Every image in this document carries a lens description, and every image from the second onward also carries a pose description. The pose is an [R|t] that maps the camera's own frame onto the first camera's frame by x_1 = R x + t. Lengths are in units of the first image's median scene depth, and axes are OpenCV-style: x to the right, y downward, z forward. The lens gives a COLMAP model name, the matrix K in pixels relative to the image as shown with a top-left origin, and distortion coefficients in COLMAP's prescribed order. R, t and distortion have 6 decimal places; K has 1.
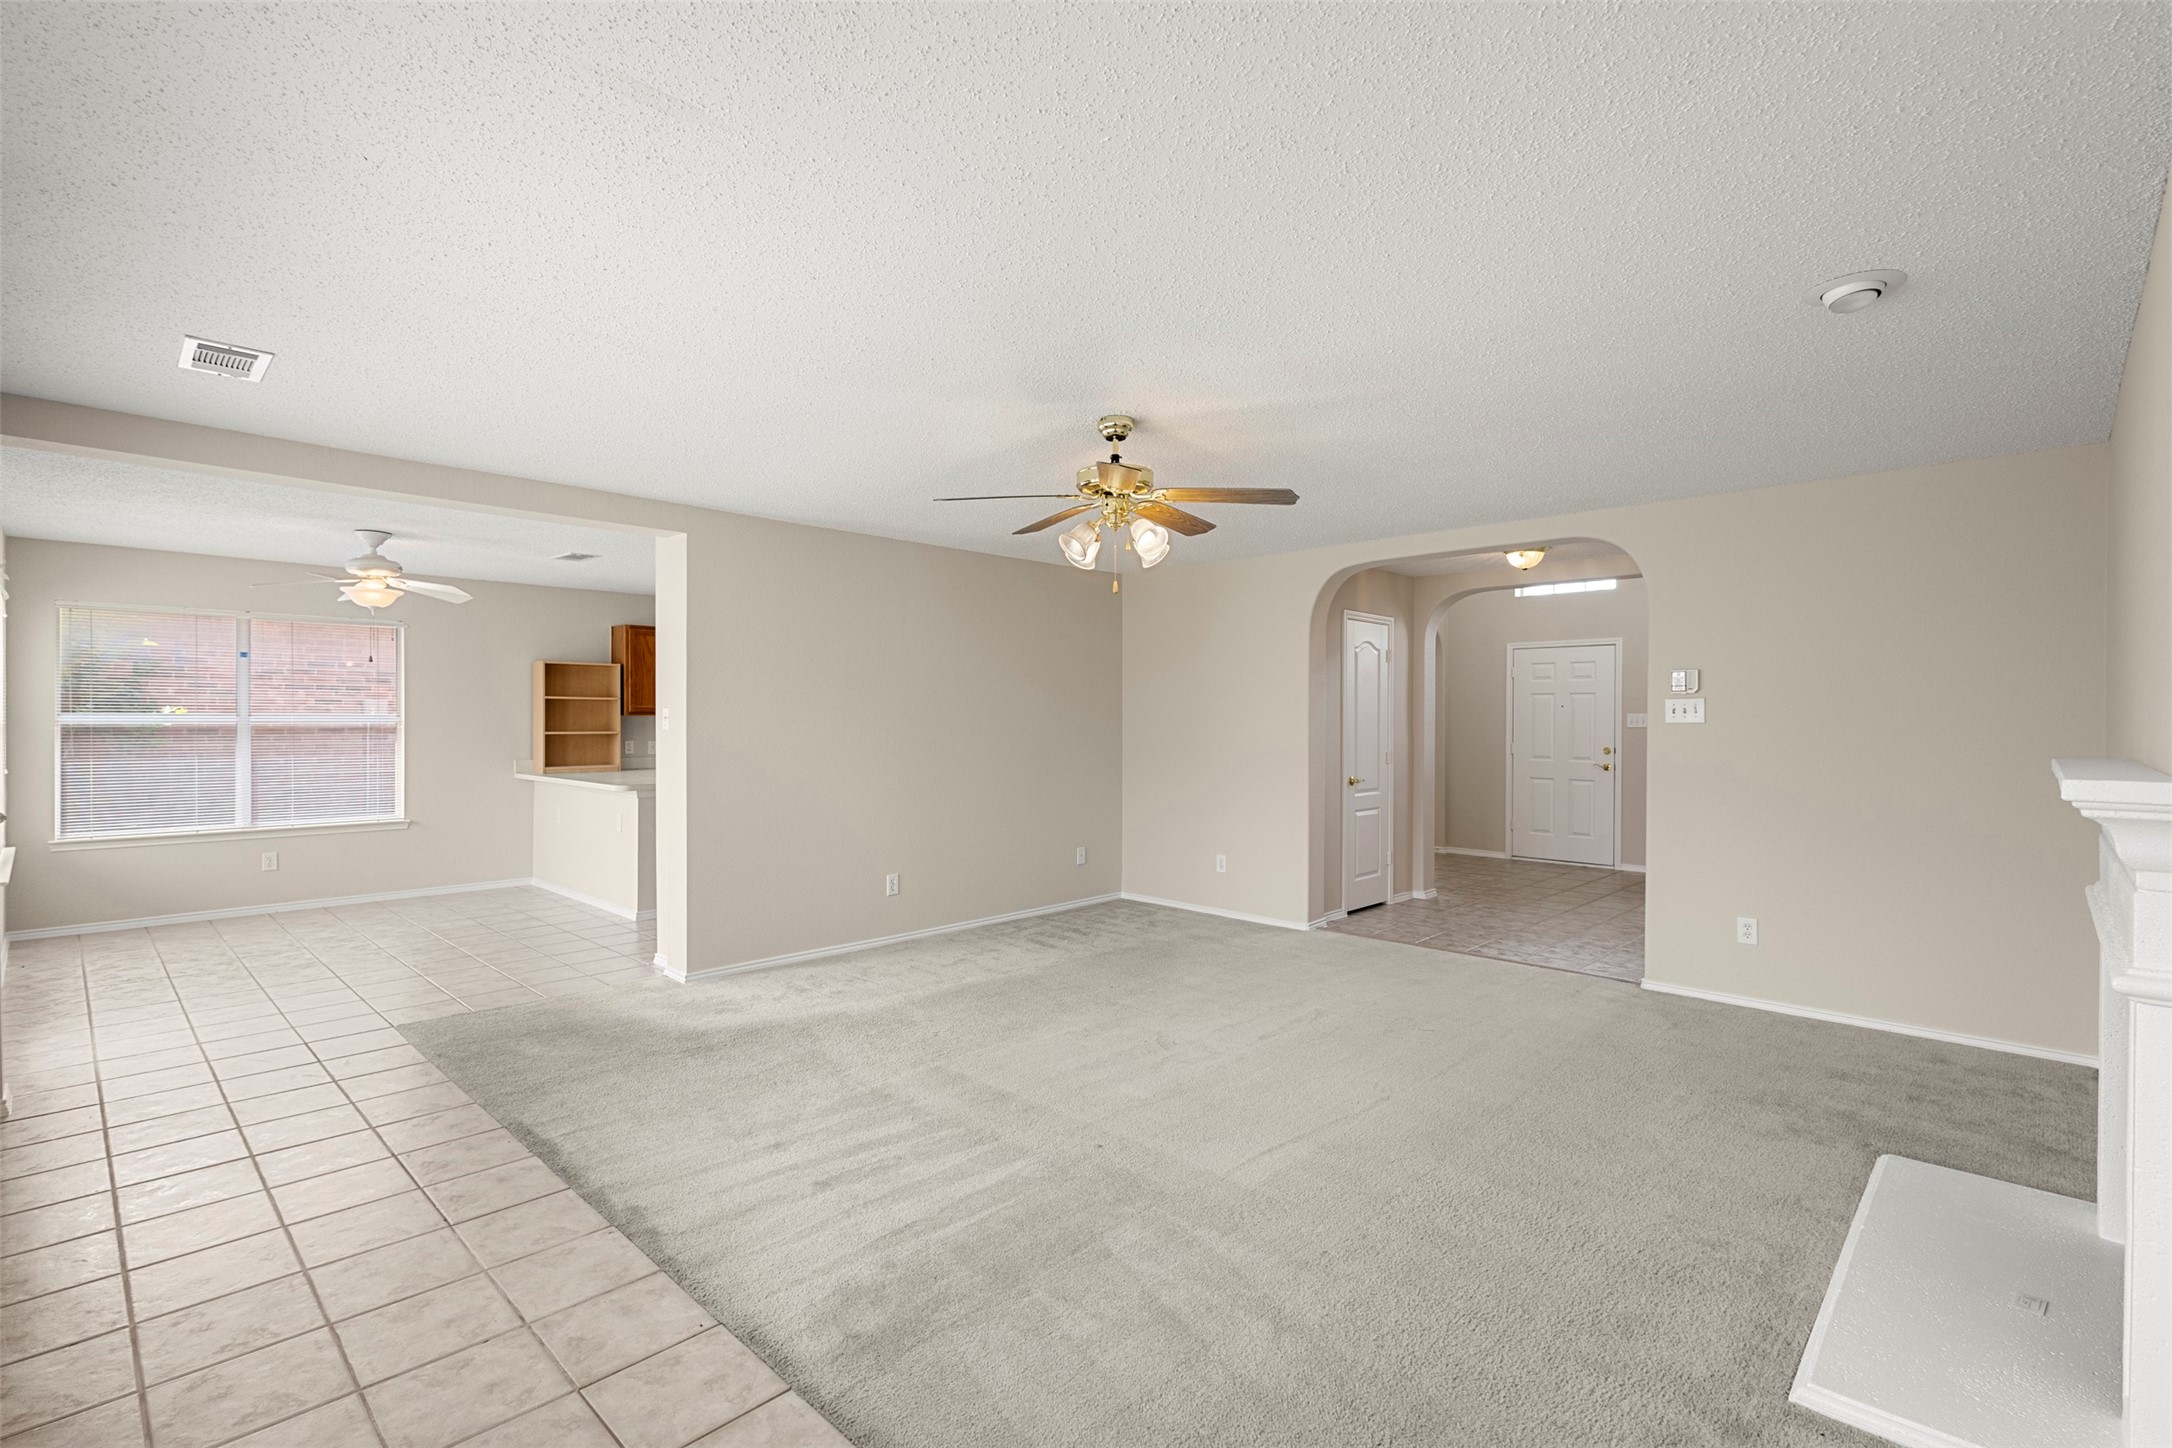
lens RADIAL K [[999.4, 0, 1082.7], [0, 999.4, 721.3], [0, 0, 1]] dist [0.012719, -0.000609]
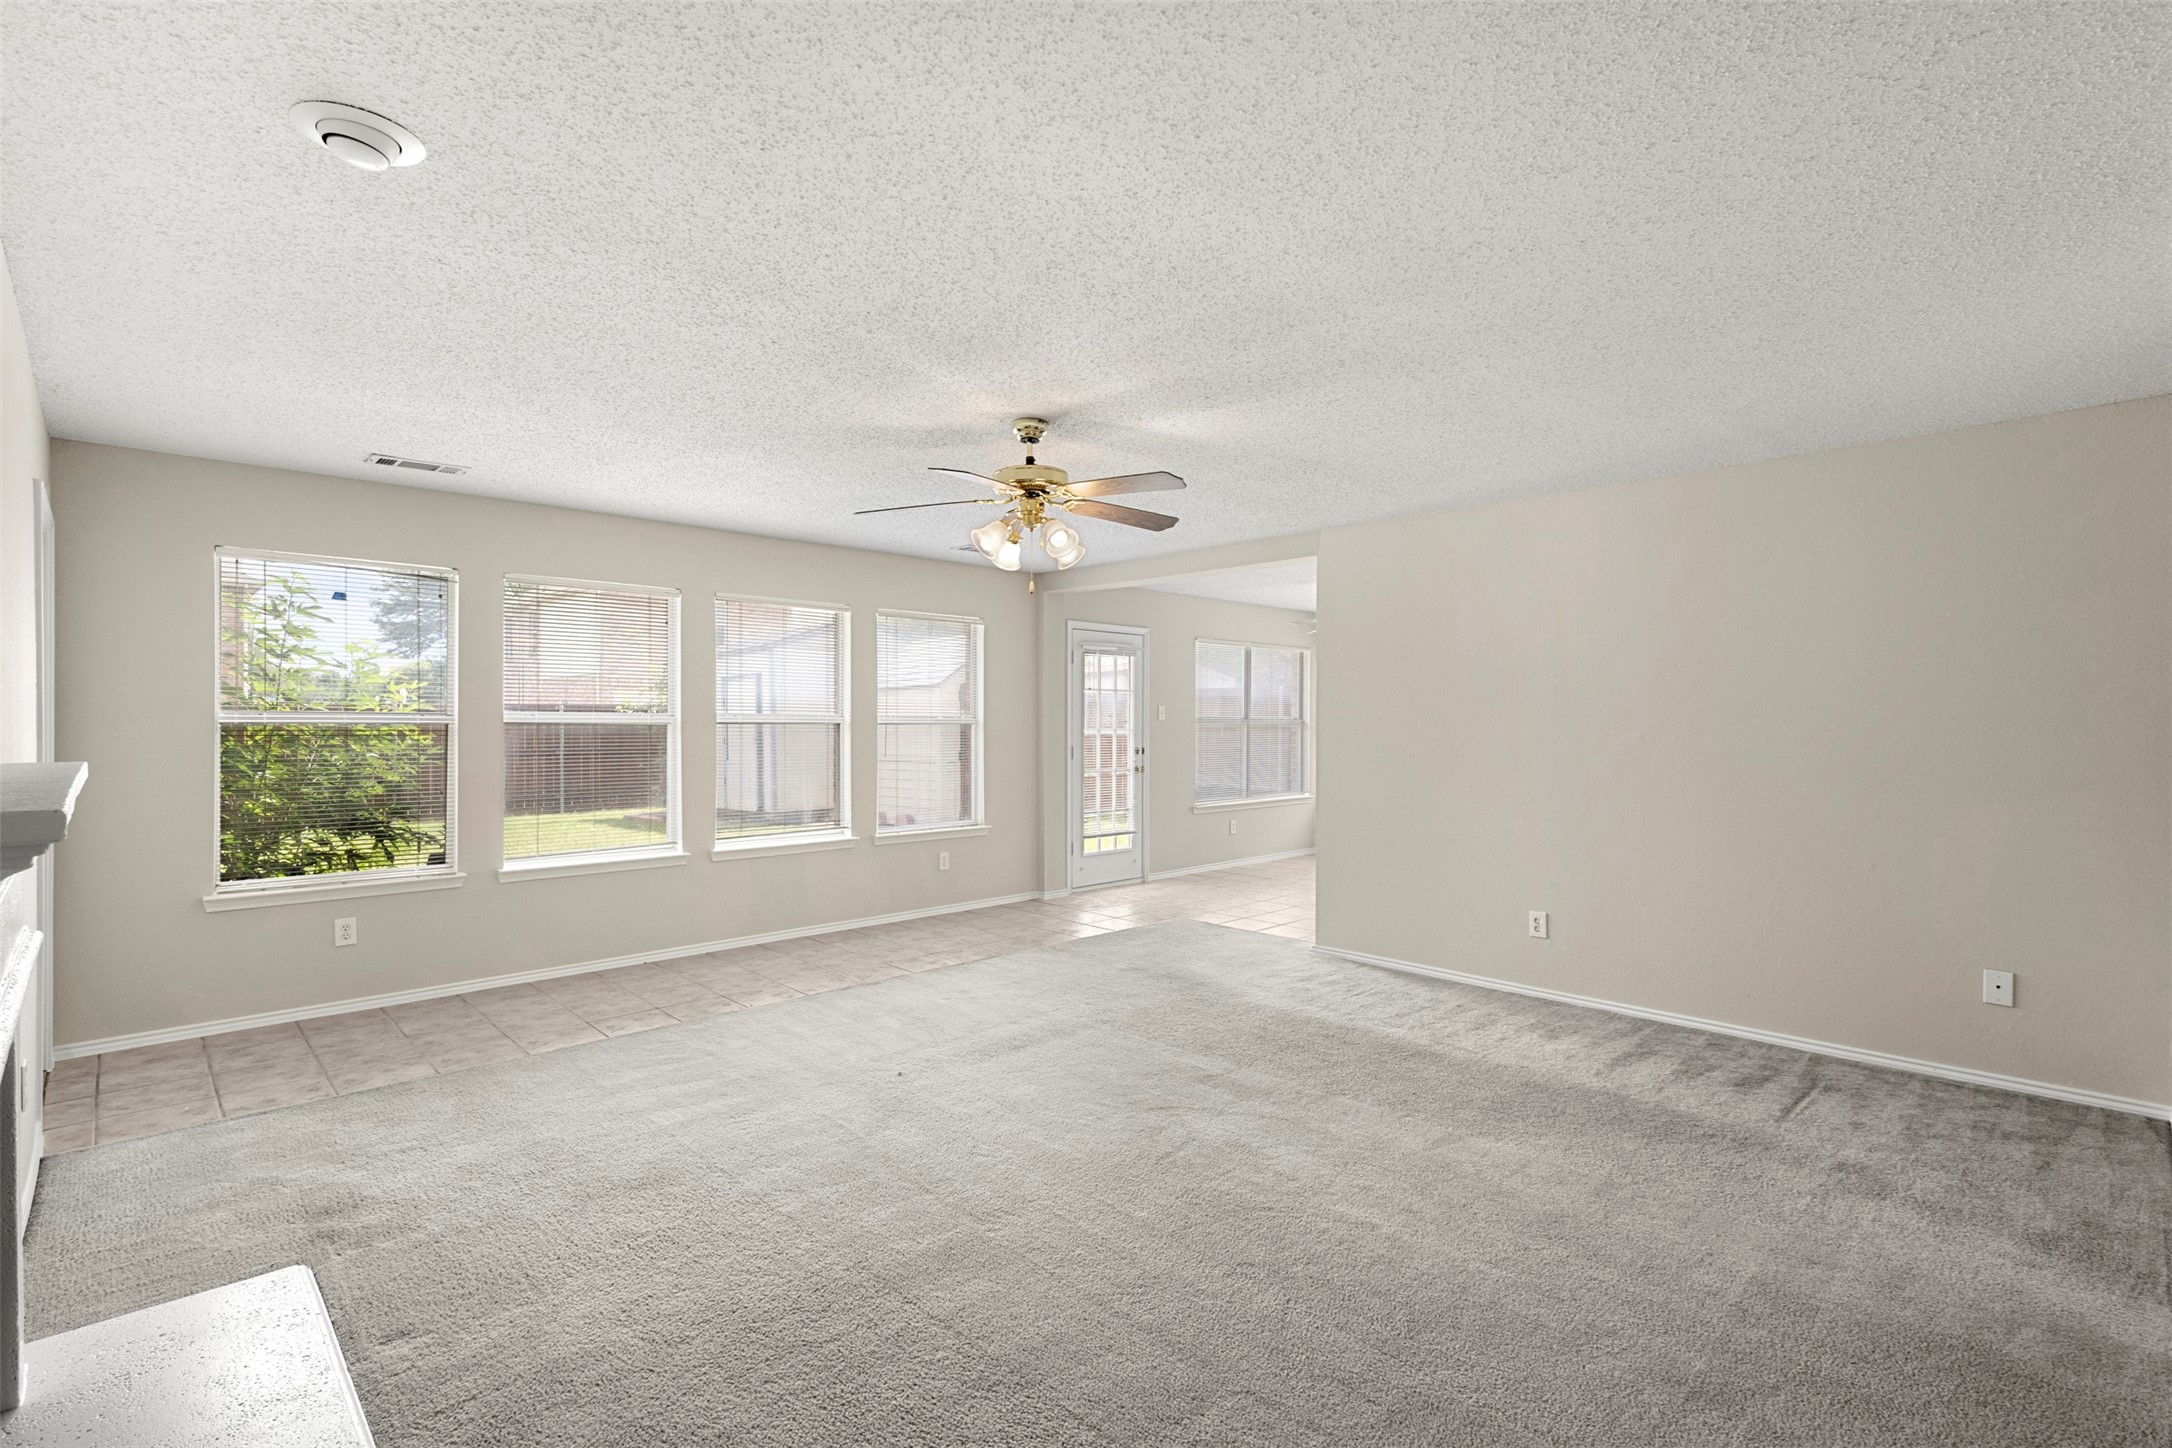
lens RADIAL K [[999.4, 0, 1082.7], [0, 999.4, 721.3], [0, 0, 1]] dist [0.012719, -0.000609]
pose [[-0.030737, 0.000558, -0.999527, 1.053264], [-0.003617, 0.999993, 0.000669, -0.001917], [0.999521, 0.003636, -0.030735, 1.089289]]
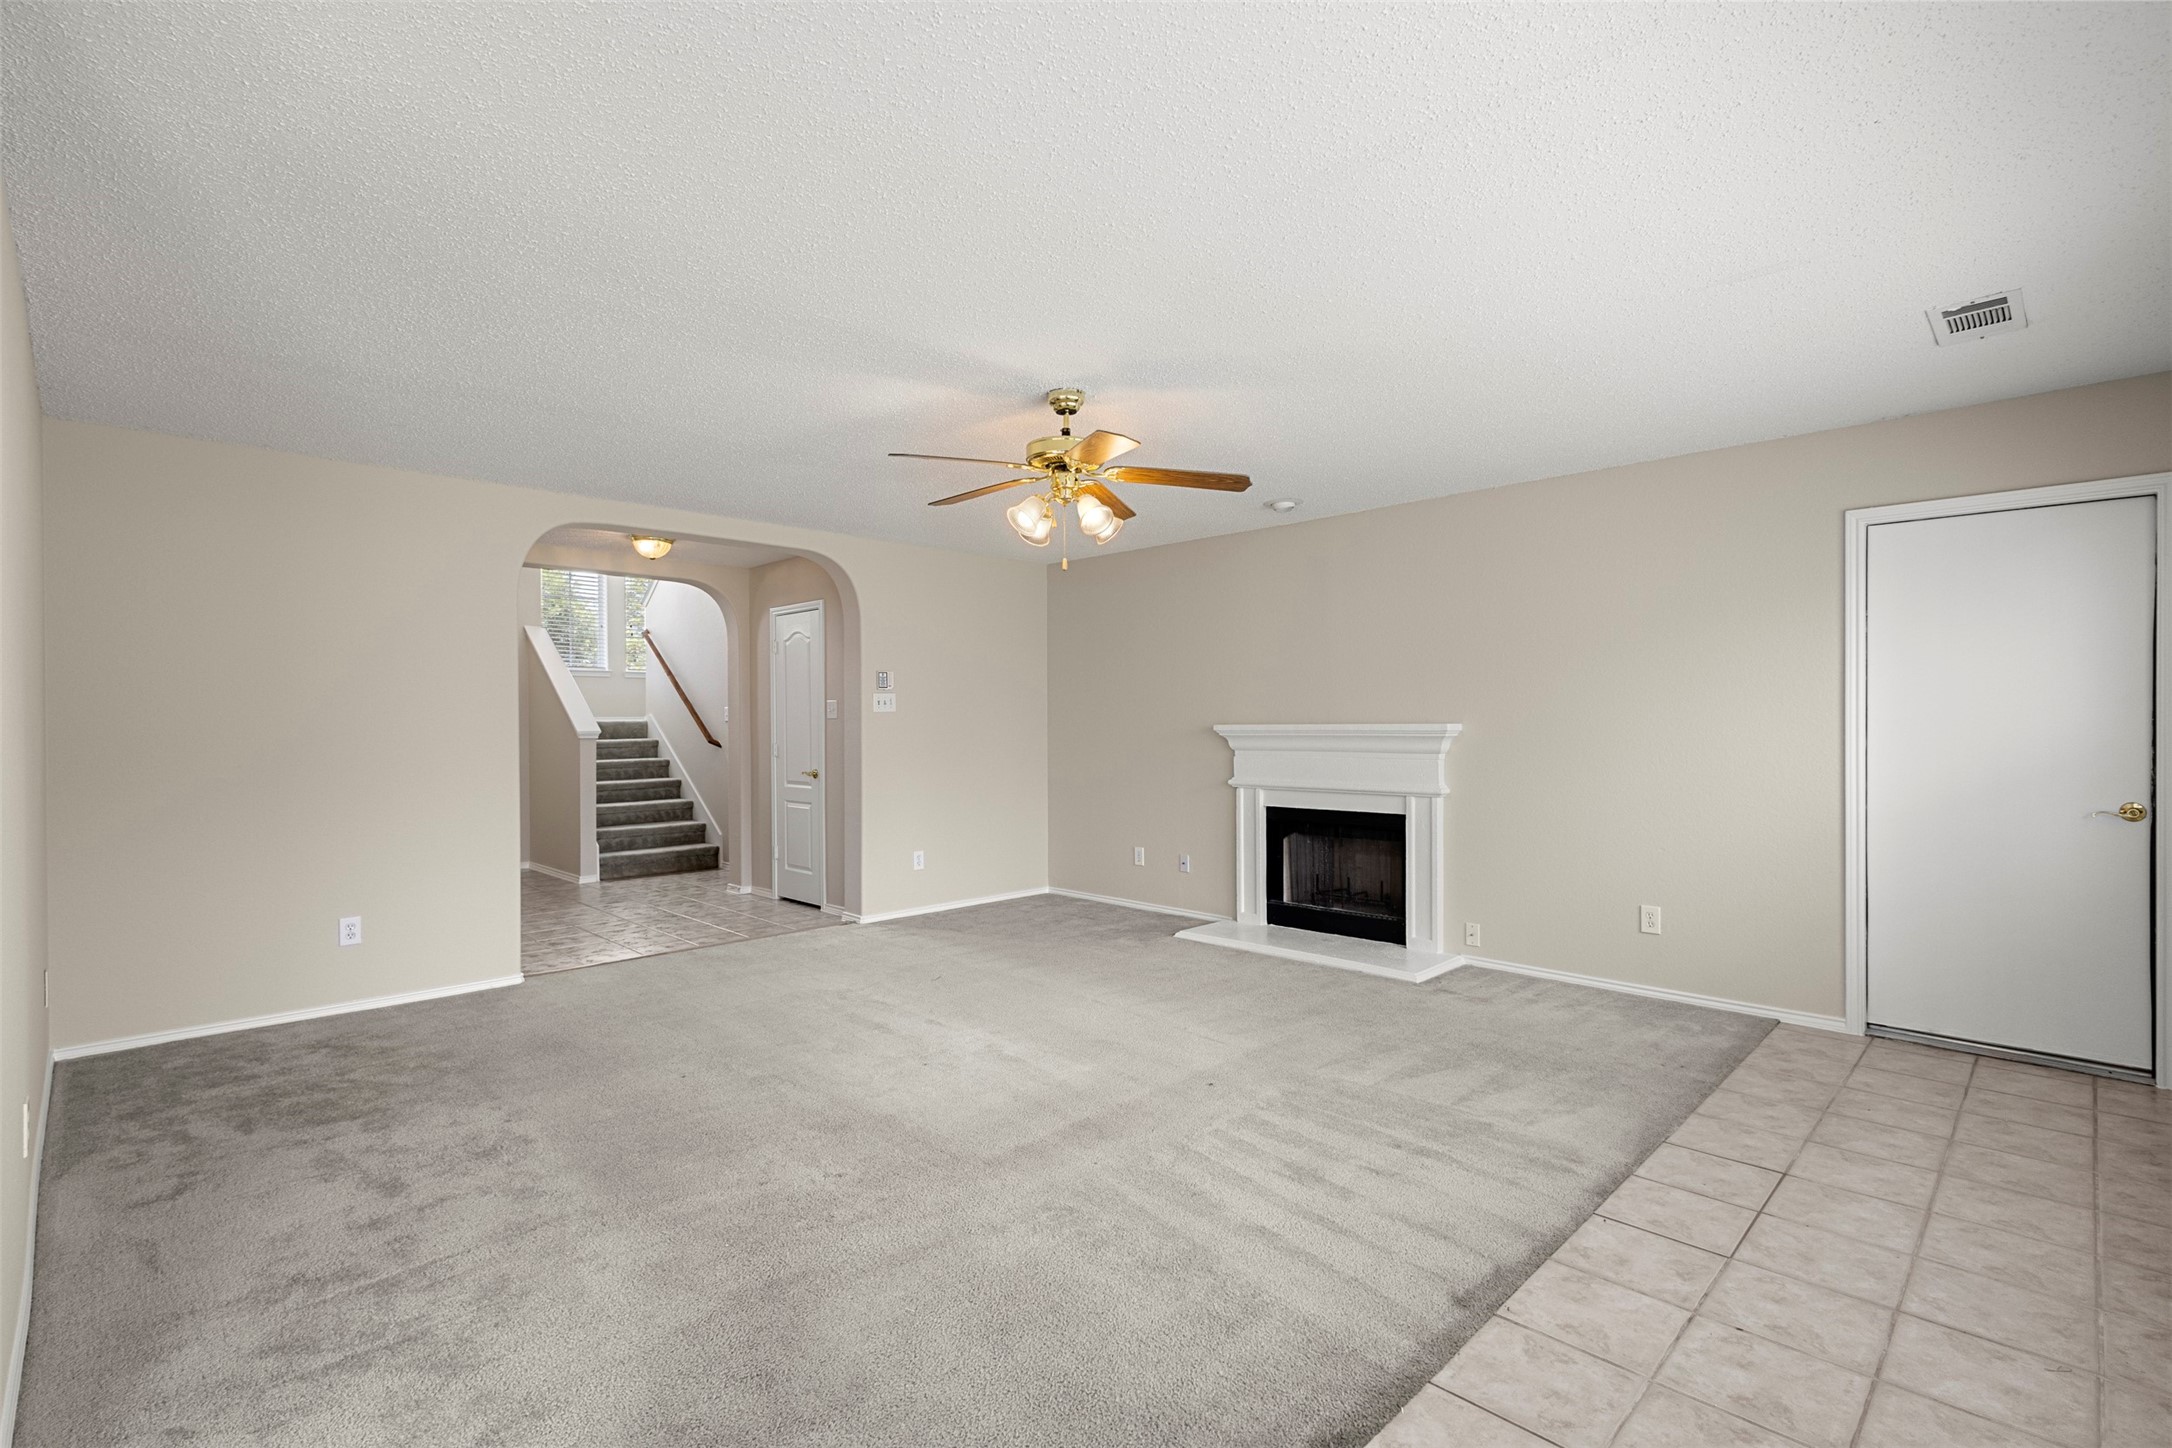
lens RADIAL K [[999.4, 0, 1082.7], [0, 999.4, 721.3], [0, 0, 1]] dist [0.012719, -0.000609]
pose [[0.008489, -0.001377, 0.999963, -0.943786], [0.006389, 0.999979, 0.001323, 0.017981], [-0.999944, 0.006377, 0.008497, 0.977365]]
